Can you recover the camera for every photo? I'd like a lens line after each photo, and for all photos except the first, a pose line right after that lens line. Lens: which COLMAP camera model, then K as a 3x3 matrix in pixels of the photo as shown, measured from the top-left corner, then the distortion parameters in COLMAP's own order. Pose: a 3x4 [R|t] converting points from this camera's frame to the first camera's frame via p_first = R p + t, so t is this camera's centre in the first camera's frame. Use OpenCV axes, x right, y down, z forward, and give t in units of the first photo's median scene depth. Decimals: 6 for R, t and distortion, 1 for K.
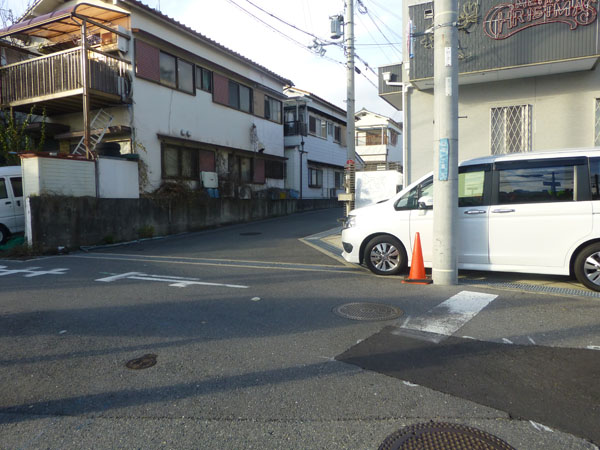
lens RADIAL K [[438.5, 0, 300.0], [0, 438.5, 225.0], [0, 0, 1]] dist [-0.004313, 0.000984]
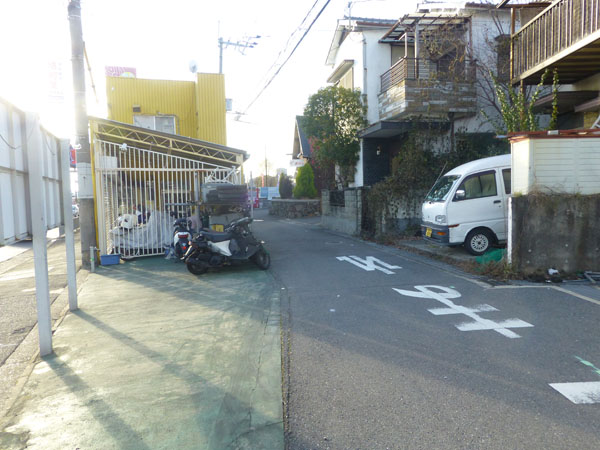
lens RADIAL K [[438.5, 0, 300.0], [0, 438.5, 225.0], [0, 0, 1]] dist [-0.004313, 0.000984]
pose [[0.429005, 0.072317, -0.900403, -0.104994], [-0.040408, 0.997329, 0.060849, -0.042396], [0.902398, 0.010279, 0.430781, 0.340612]]
